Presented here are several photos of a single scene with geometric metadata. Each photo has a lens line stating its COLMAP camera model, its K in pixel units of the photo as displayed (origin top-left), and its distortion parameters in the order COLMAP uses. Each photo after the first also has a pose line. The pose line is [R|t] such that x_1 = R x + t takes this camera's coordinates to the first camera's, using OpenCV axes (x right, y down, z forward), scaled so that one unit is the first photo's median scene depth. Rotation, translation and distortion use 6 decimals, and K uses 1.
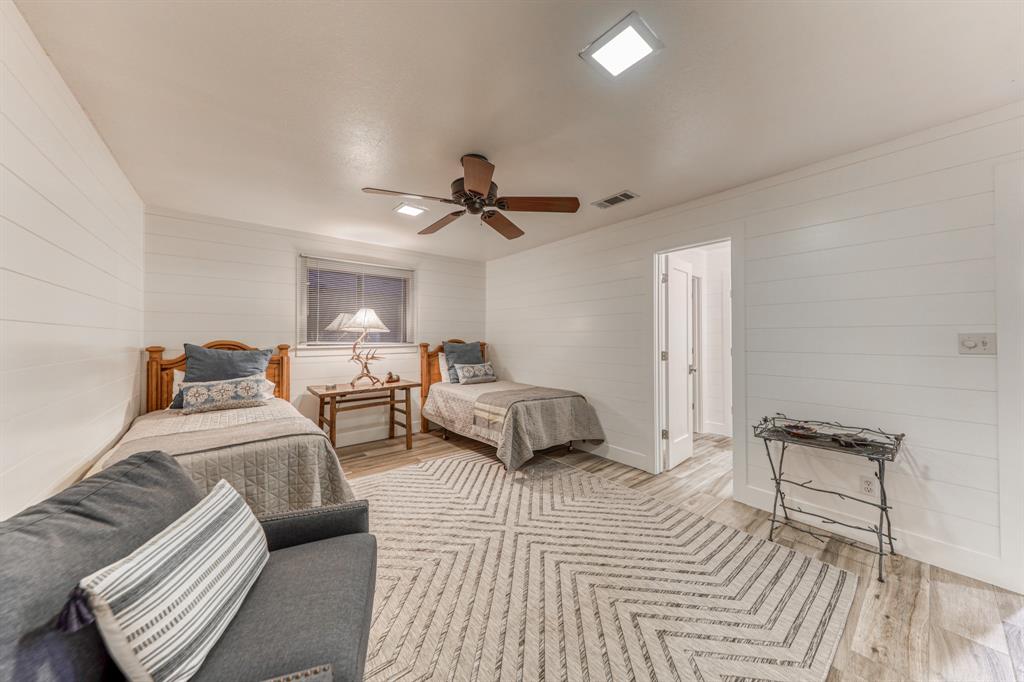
lens RADIAL K [[349.9, 0, 511.2], [0, 349.9, 336.7], [0, 0, 1]] dist [0.000047, 0.000011]
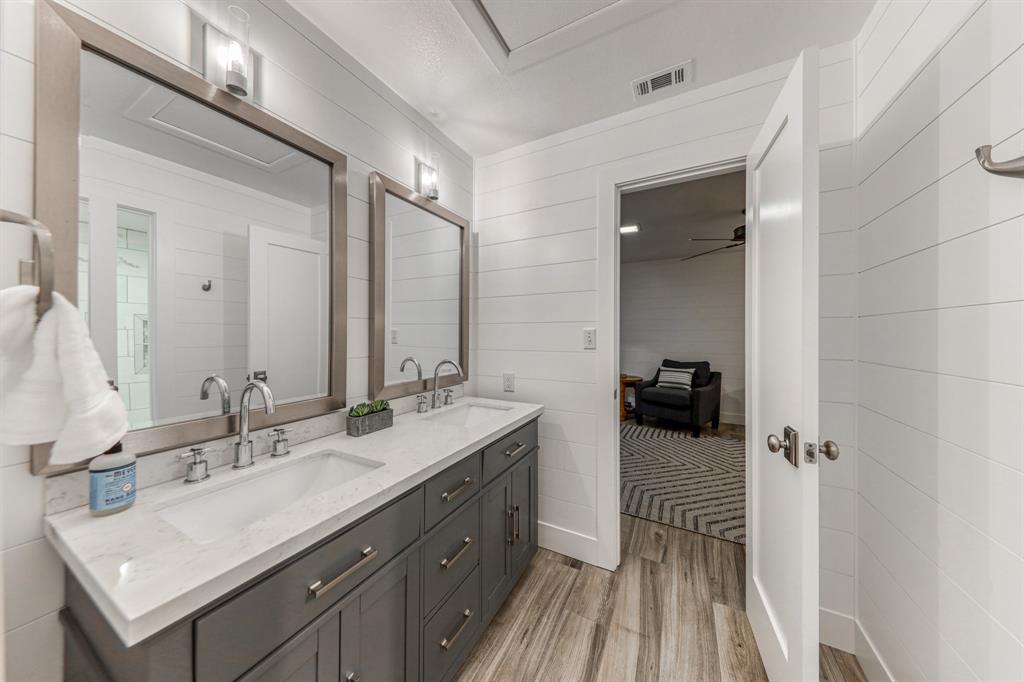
lens RADIAL K [[327.9, 0, 511.4], [0, 327.9, 335.0], [0, 0, 1]] dist [-0.000620, -0.000029]
pose [[-0.922198, 0.004052, -0.386696, 1.335601], [0.004617, 0.999989, -0.000532, -0.003706], [0.386690, -0.002276, -0.922207, 1.863070]]
